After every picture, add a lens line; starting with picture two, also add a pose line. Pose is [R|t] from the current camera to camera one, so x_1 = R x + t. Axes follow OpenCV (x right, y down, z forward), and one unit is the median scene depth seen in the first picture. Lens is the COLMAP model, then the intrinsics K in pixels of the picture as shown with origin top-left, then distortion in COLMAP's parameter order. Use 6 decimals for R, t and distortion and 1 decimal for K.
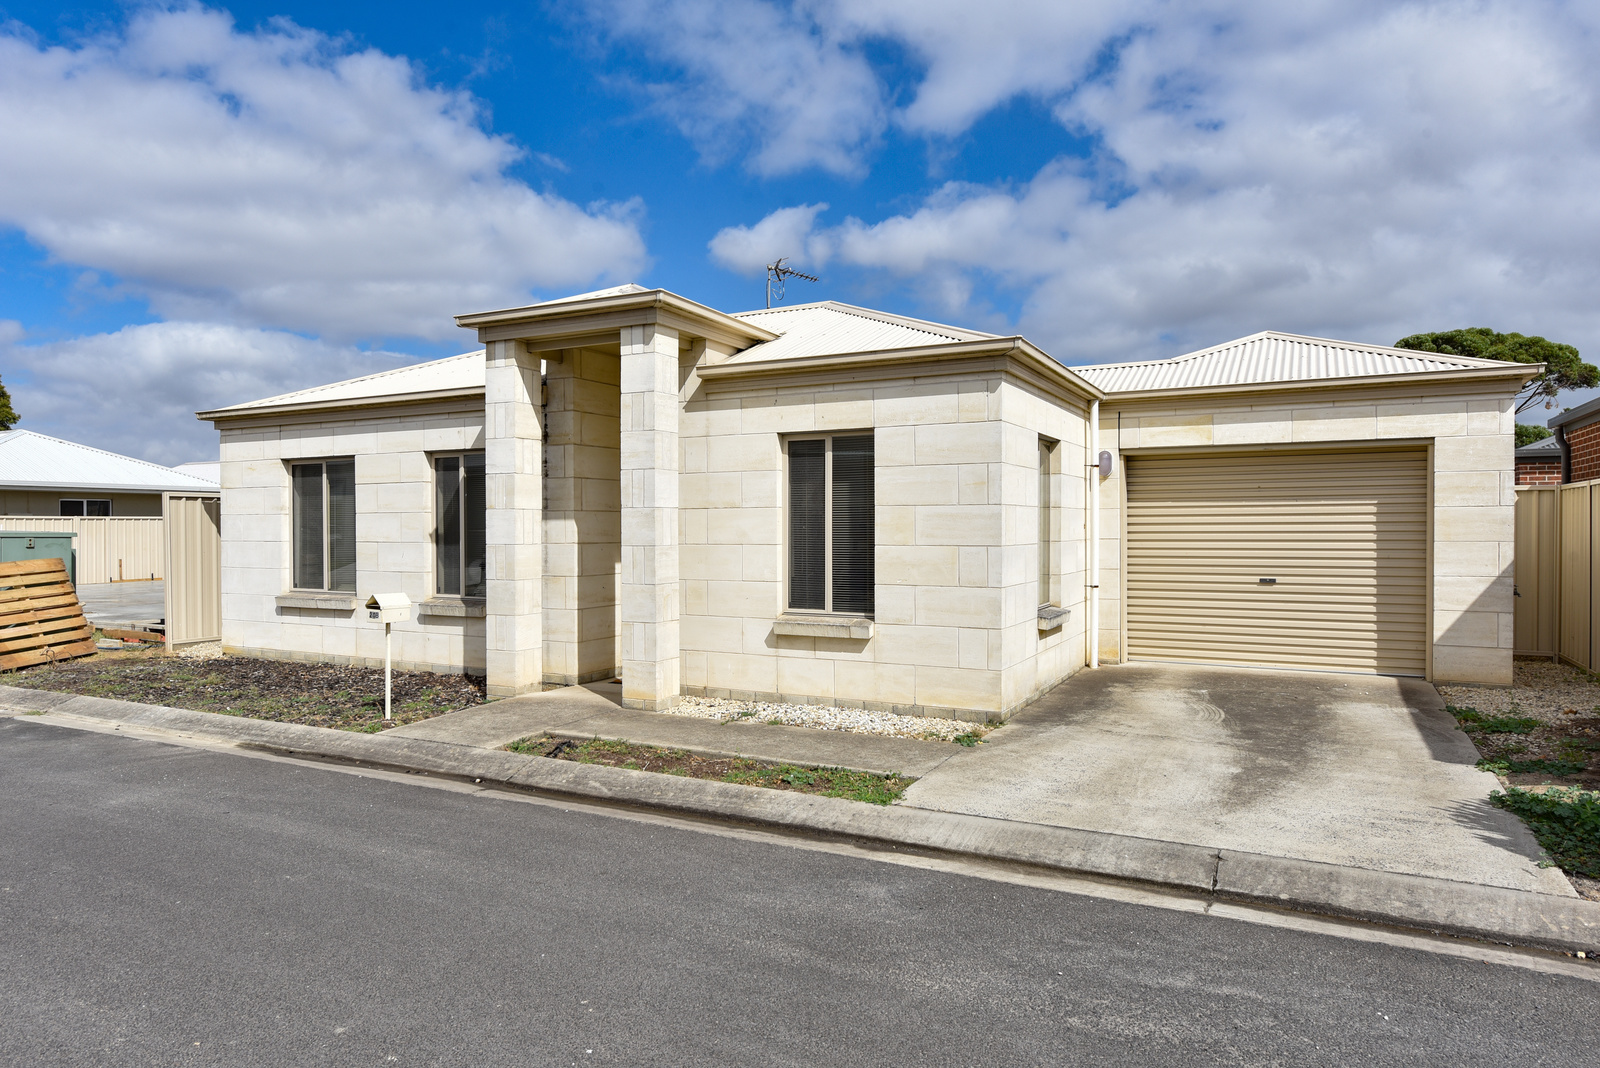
lens RADIAL K [[998.7, 0, 800.0], [0, 998.7, 534.0], [0, 0, 1]] dist [-0.001046, -0.001637]
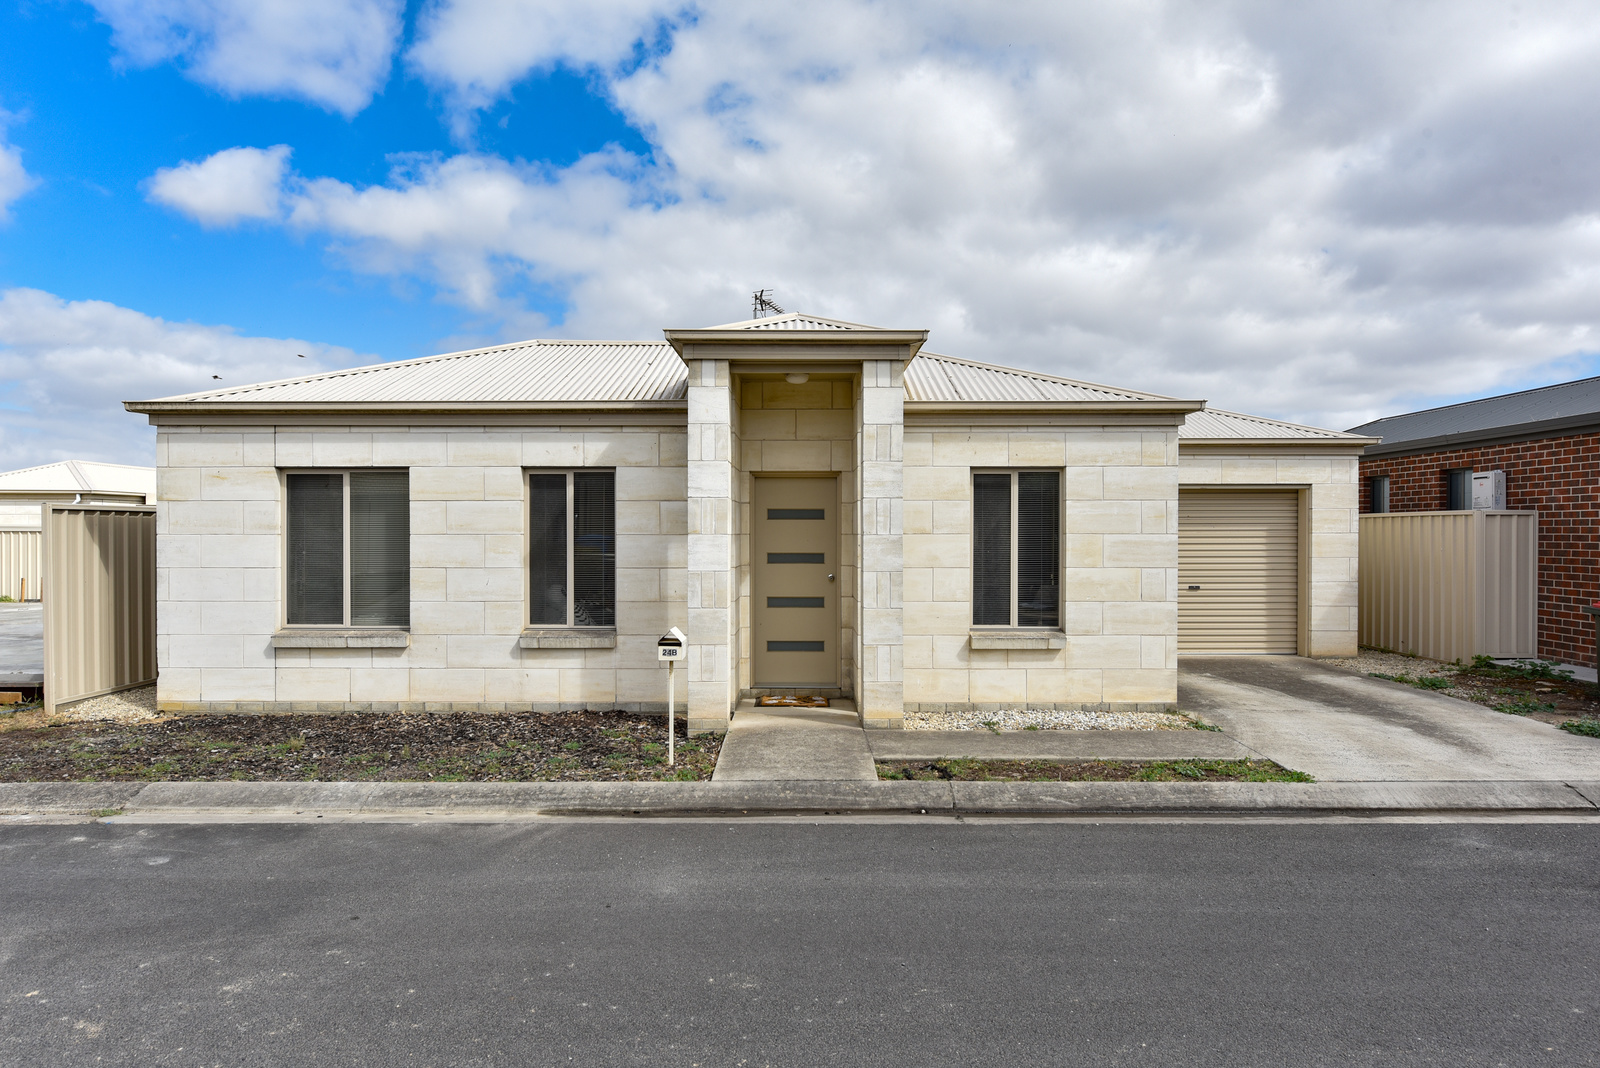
lens RADIAL K [[942.6, 0, 800.0], [0, 942.6, 534.0], [0, 0, 1]] dist [-0.002240, -0.000945]
pose [[0.887392, 0.000963, 0.461015, -0.684177], [0.000450, 0.999996, -0.002955, -0.024187], [-0.461016, 0.002829, 0.887387, 0.165689]]
